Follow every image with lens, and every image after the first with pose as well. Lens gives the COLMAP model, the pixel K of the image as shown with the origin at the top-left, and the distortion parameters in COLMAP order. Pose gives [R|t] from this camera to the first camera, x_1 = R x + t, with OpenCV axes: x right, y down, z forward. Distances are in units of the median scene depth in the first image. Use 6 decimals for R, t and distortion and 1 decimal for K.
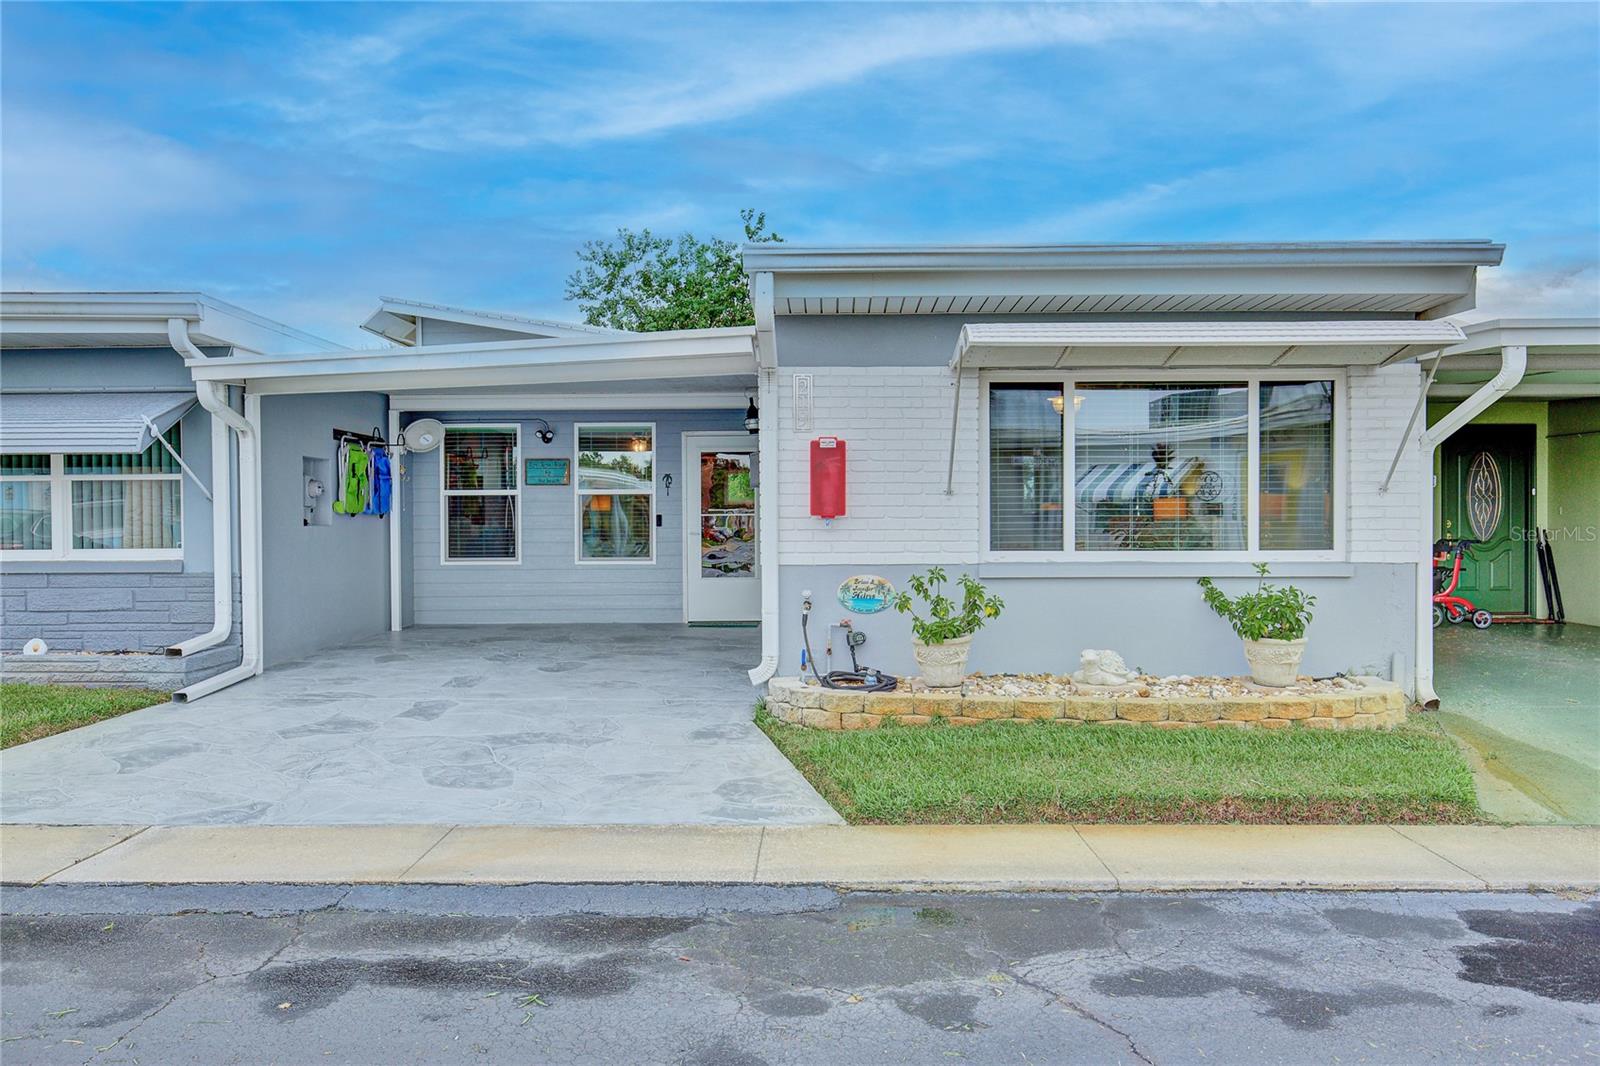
lens RADIAL K [[1242.5, 0, 790.1], [0, 1242.5, 536.9], [0, 0, 1]] dist [0.004991, 0.000589]
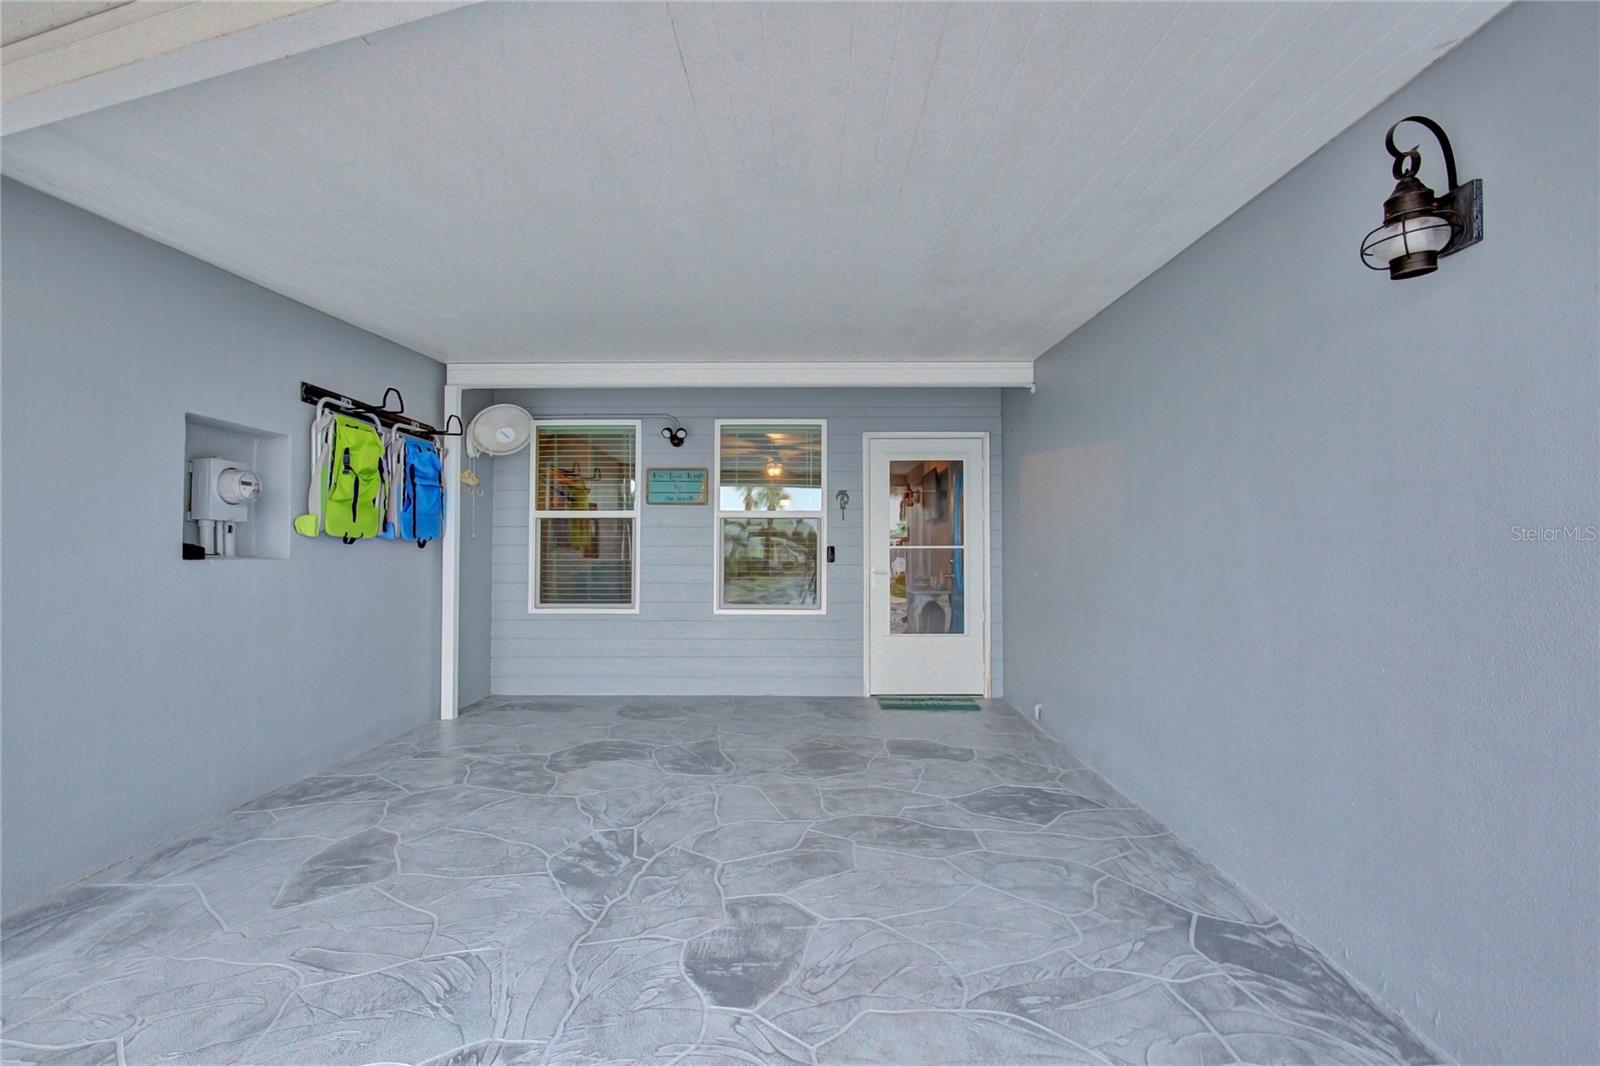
lens RADIAL K [[728.5, 0, 798.7], [0, 728.5, 538.8], [0, 0, 1]] dist [-0.006731, 0.002722]
pose [[0.999965, 0.006413, 0.005281, -0.138577], [-0.006214, 0.999298, -0.036958, -0.006877], [-0.005514, 0.036924, 0.999303, 0.631584]]
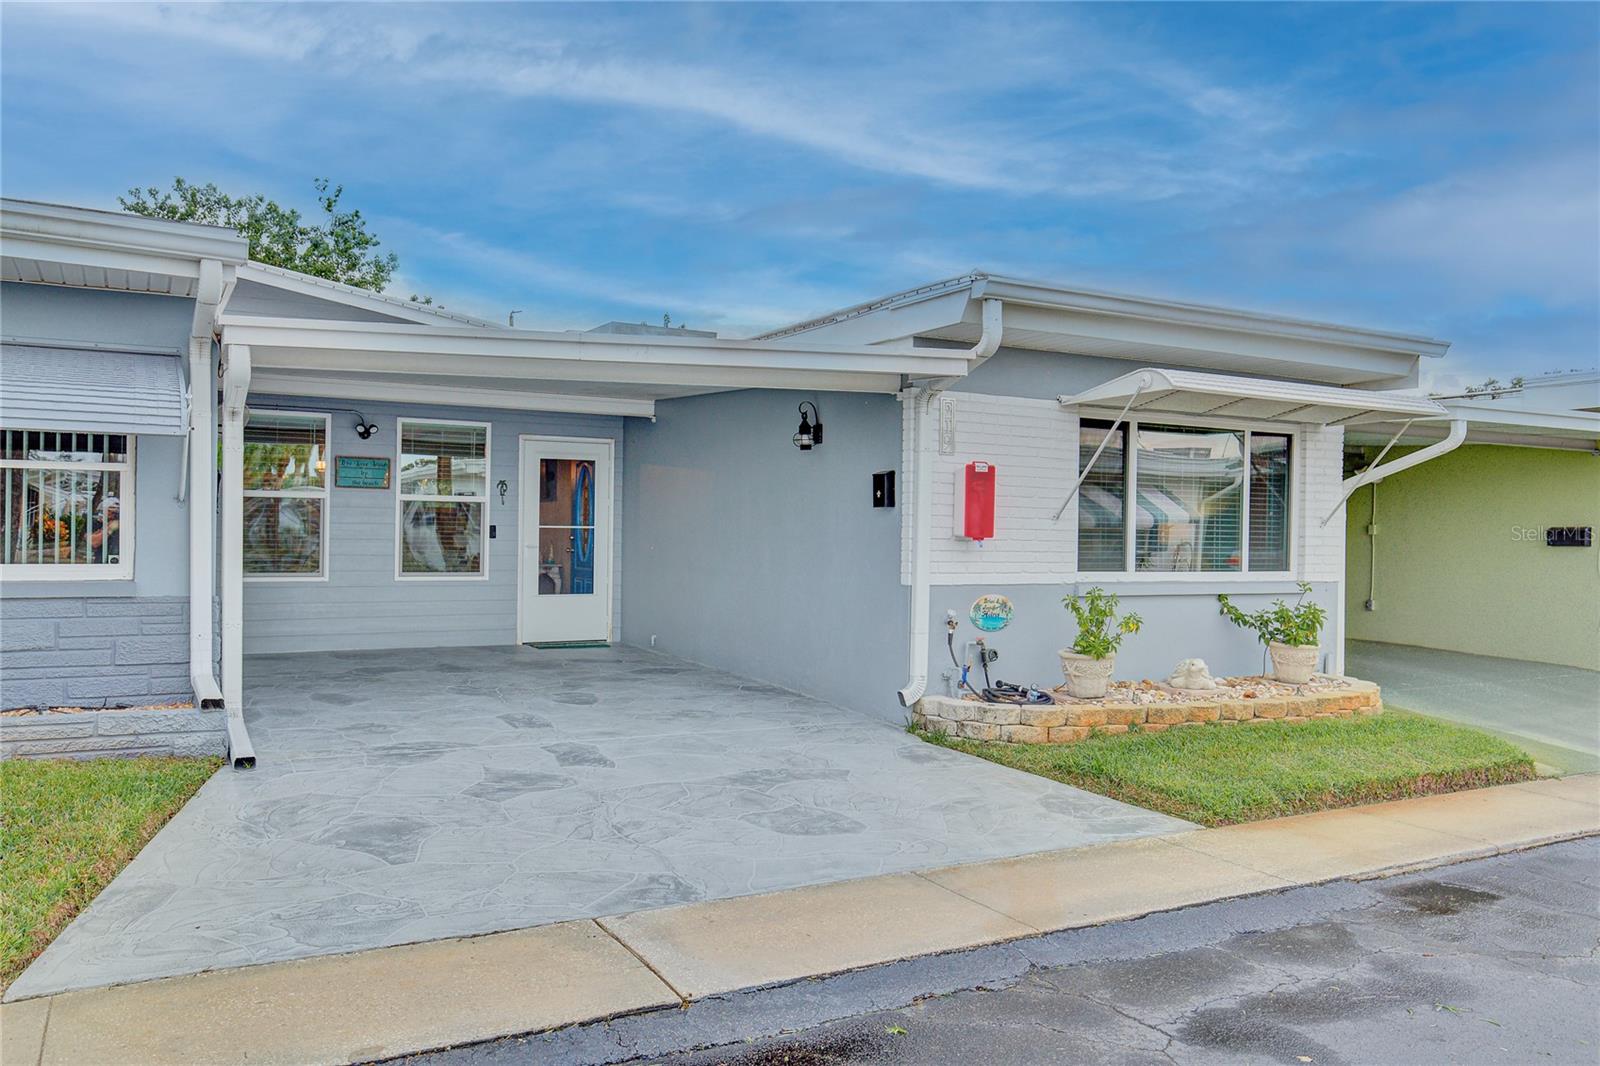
lens RADIAL K [[1242.5, 0, 806.7], [0, 1242.5, 532.1], [0, 0, 1]] dist [0.004991, 0.000589]
pose [[0.862036, 0.017593, 0.506542, -0.400103], [-0.012358, 0.999830, -0.013696, -0.003696], [-0.506697, 0.005547, 0.862106, 0.118963]]
